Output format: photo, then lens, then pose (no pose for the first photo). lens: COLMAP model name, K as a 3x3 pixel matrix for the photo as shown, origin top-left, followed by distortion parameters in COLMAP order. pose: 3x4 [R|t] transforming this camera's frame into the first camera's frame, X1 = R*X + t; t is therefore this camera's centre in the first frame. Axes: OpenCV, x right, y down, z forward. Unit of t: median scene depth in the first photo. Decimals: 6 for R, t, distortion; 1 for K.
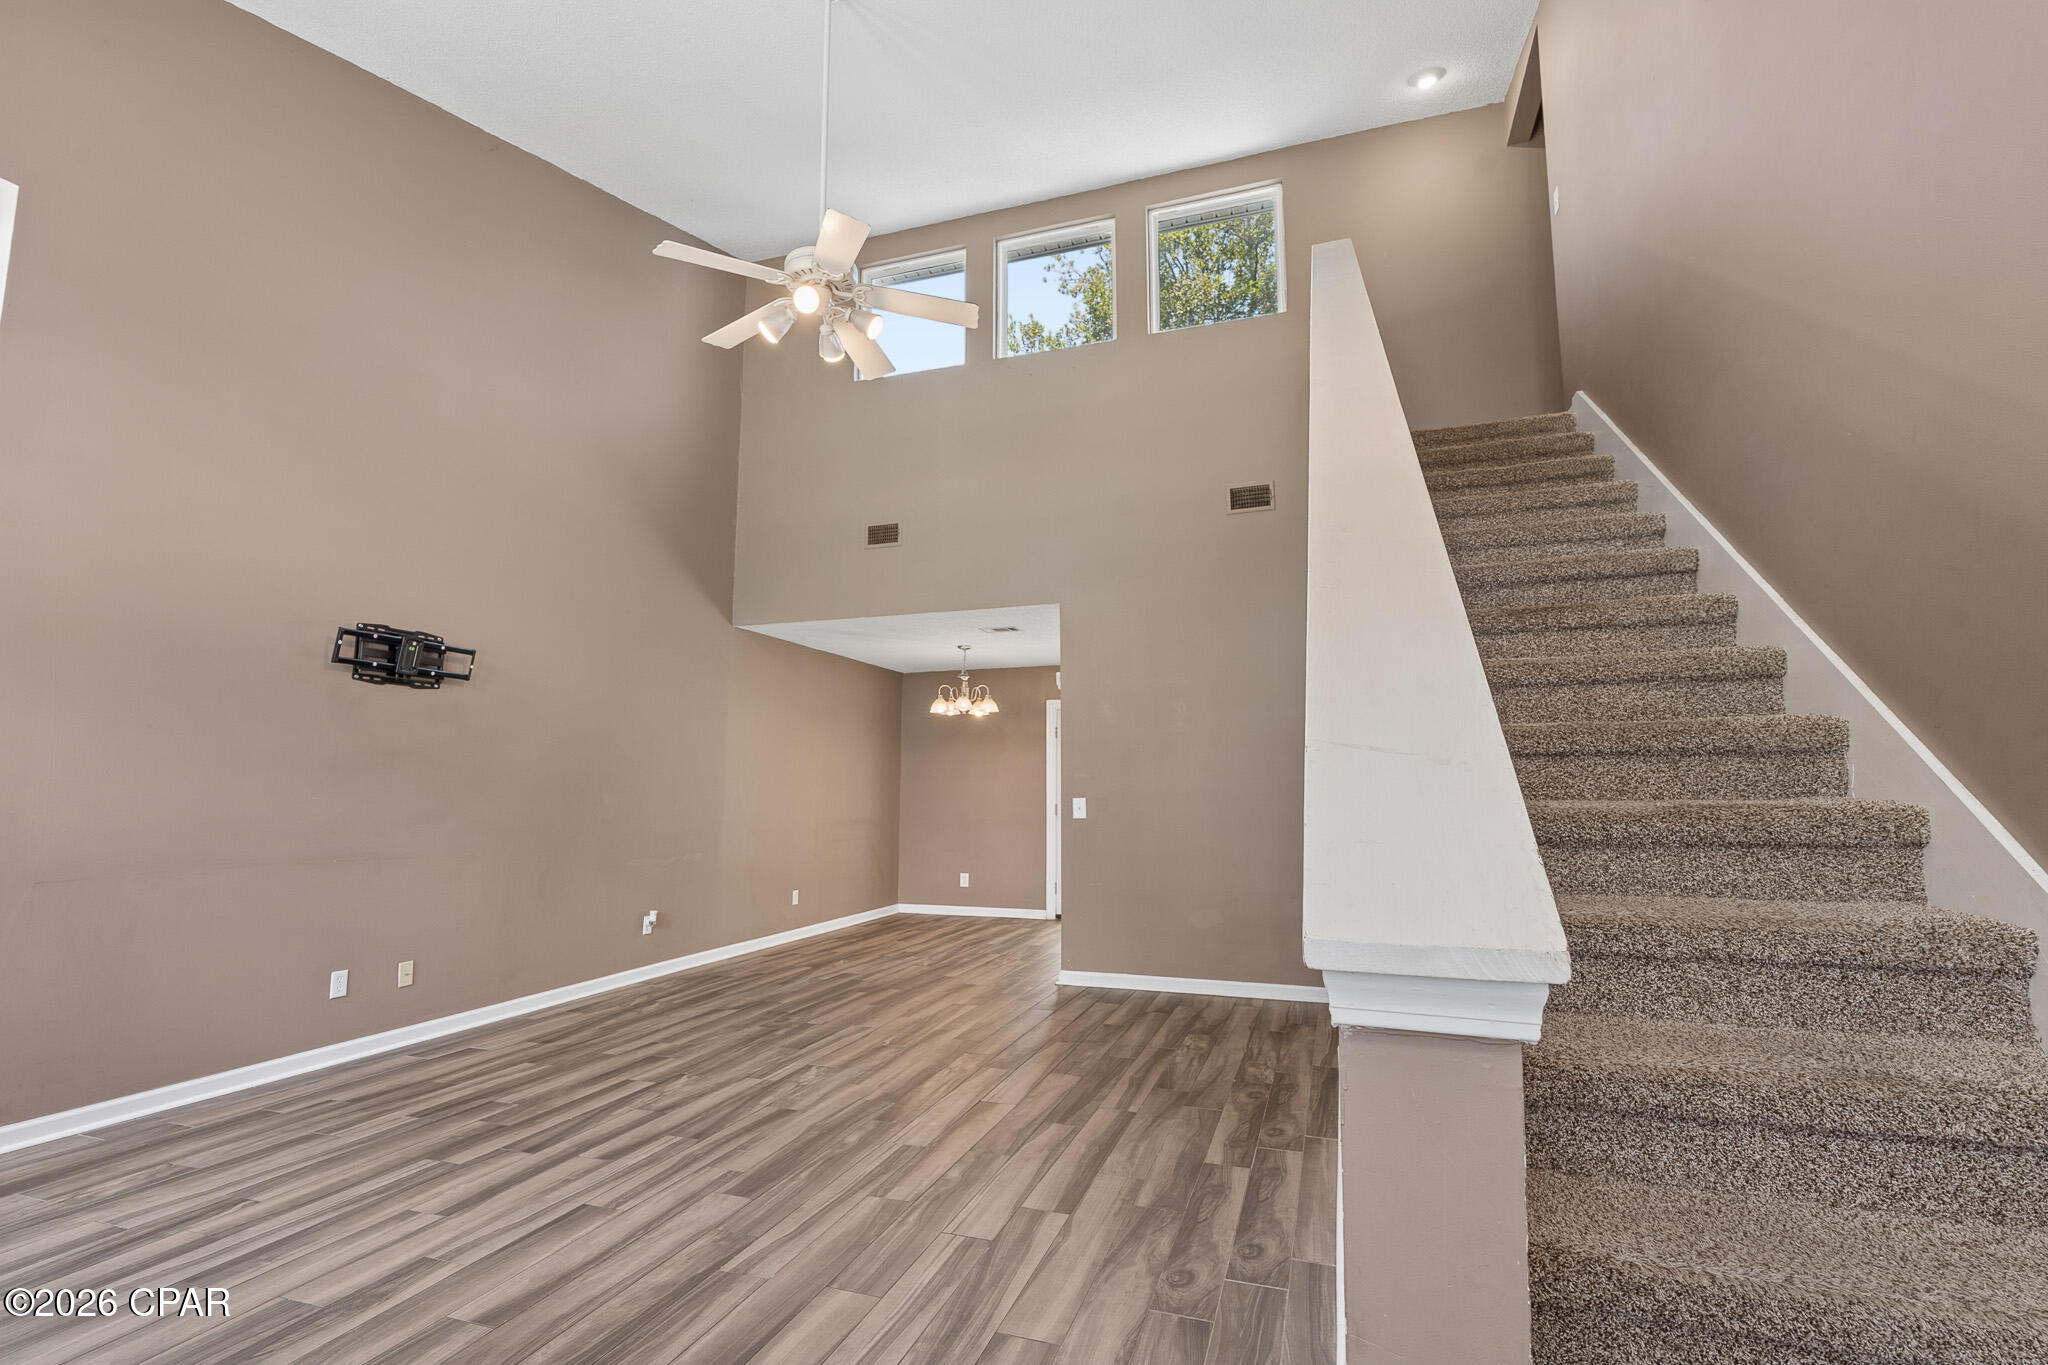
lens RADIAL K [[925.3, 0, 1019.8], [0, 925.3, 713.3], [0, 0, 1]] dist [-0.010239, -0.000141]
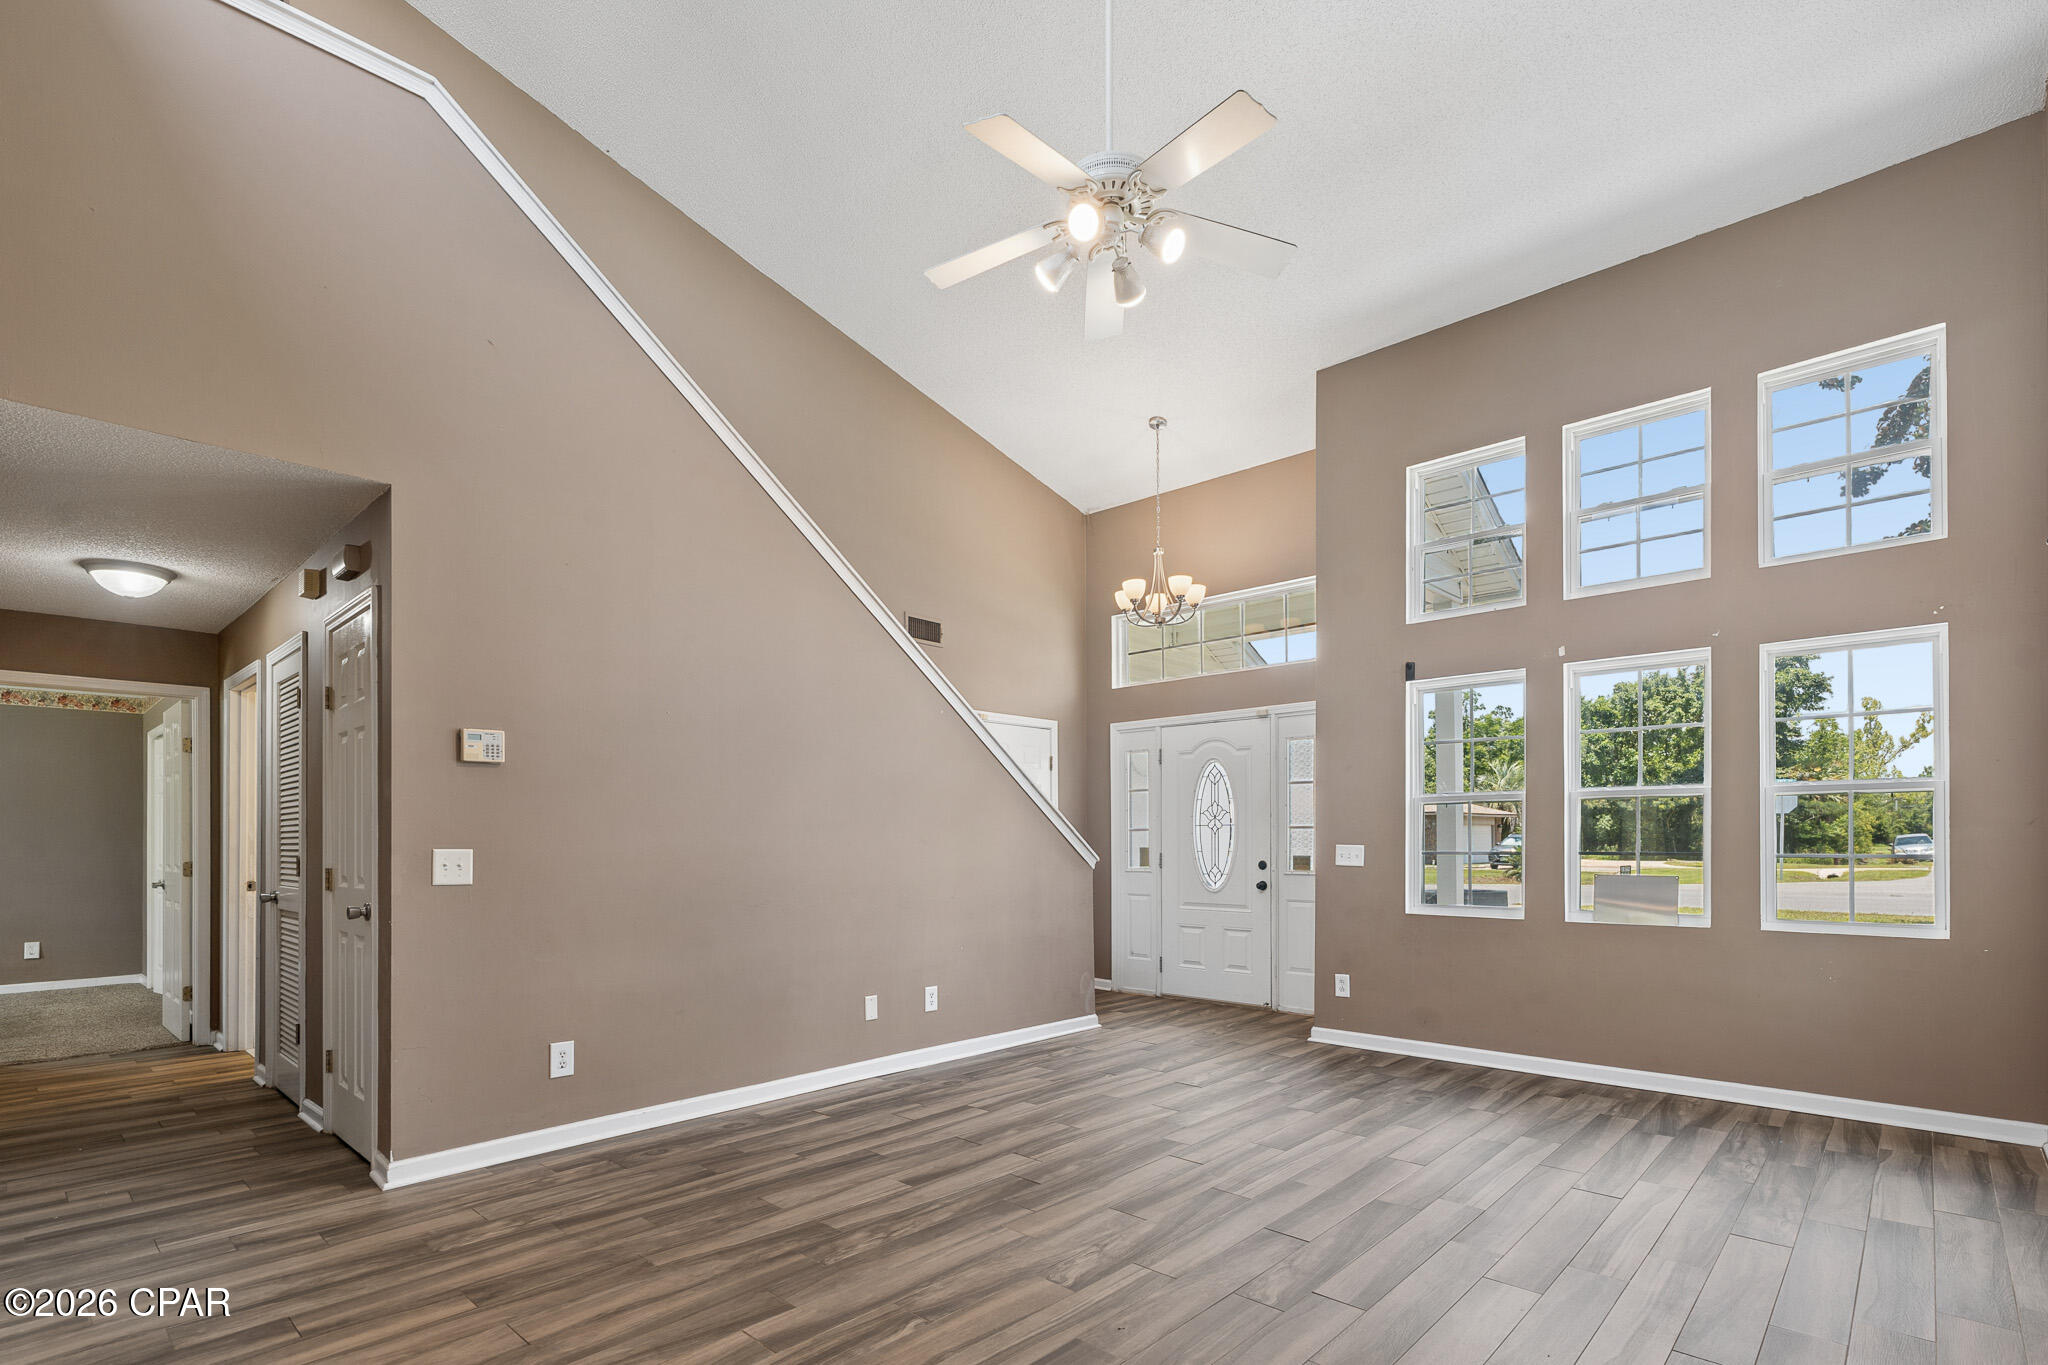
lens RADIAL K [[970.2, 0, 1020.2], [0, 970.2, 831.1], [0, 0, 1]] dist [0.000291, 0.000154]
pose [[-0.913834, 0.006033, 0.406044, -0.476966], [-0.034198, 0.995194, -0.091753, 0.149962], [-0.404646, -0.097733, -0.909236, 1.698781]]
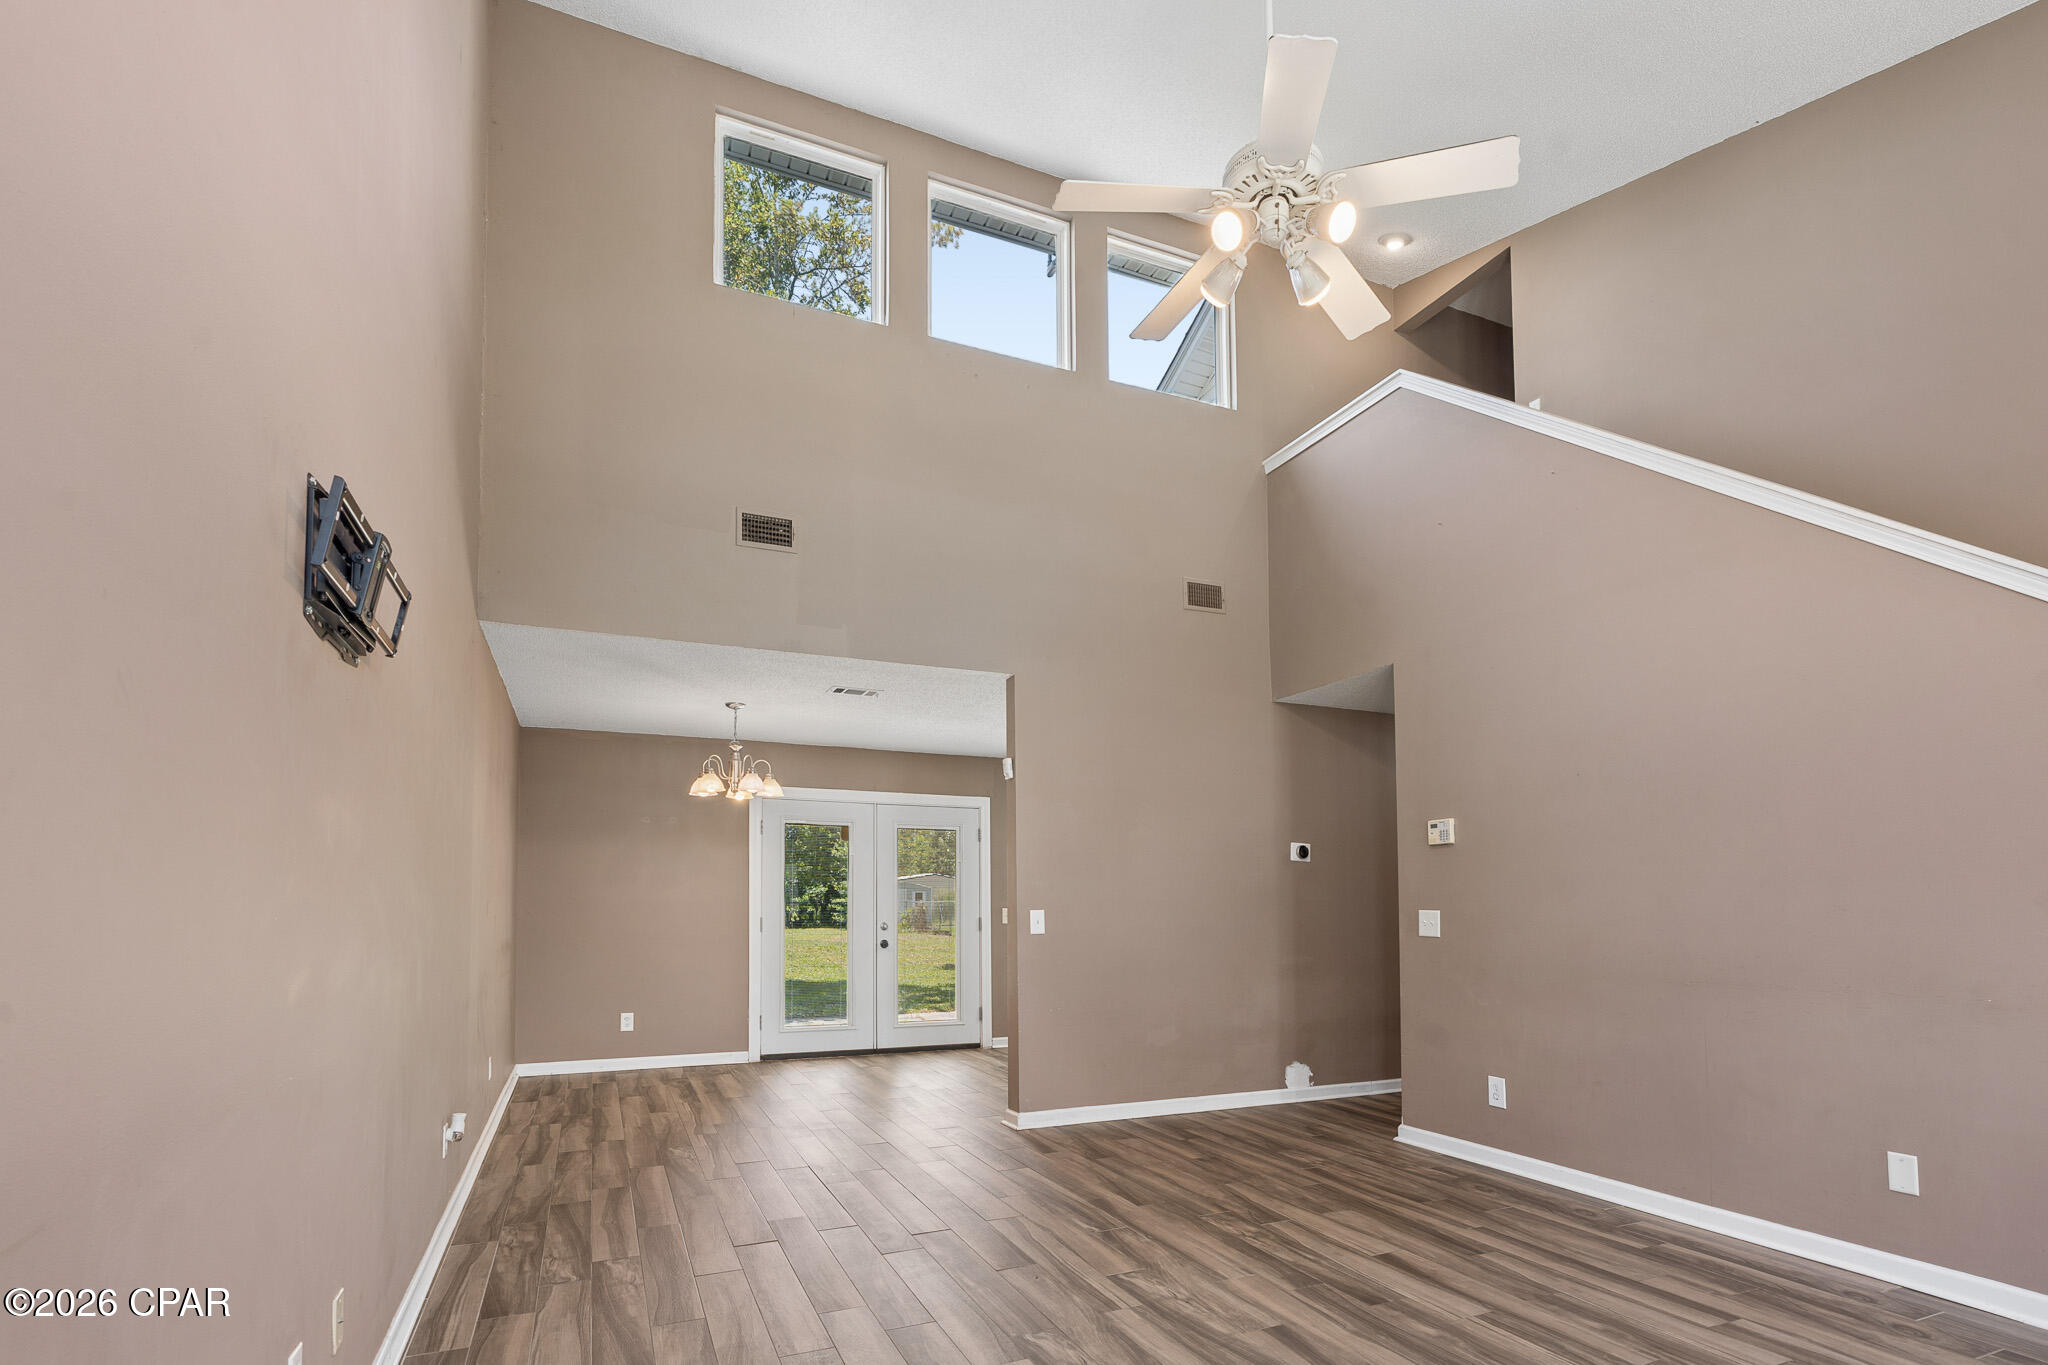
lens RADIAL K [[1000.2, 0, 1027.7], [0, 1000.2, 880.6], [0, 0, 1]] dist [-0.002345, -0.000198]
pose [[0.731945, 0.013899, 0.681222, -0.861203], [-0.058803, 0.997350, 0.042832, 0.039633], [-0.678822, -0.071408, 0.730823, 0.511164]]
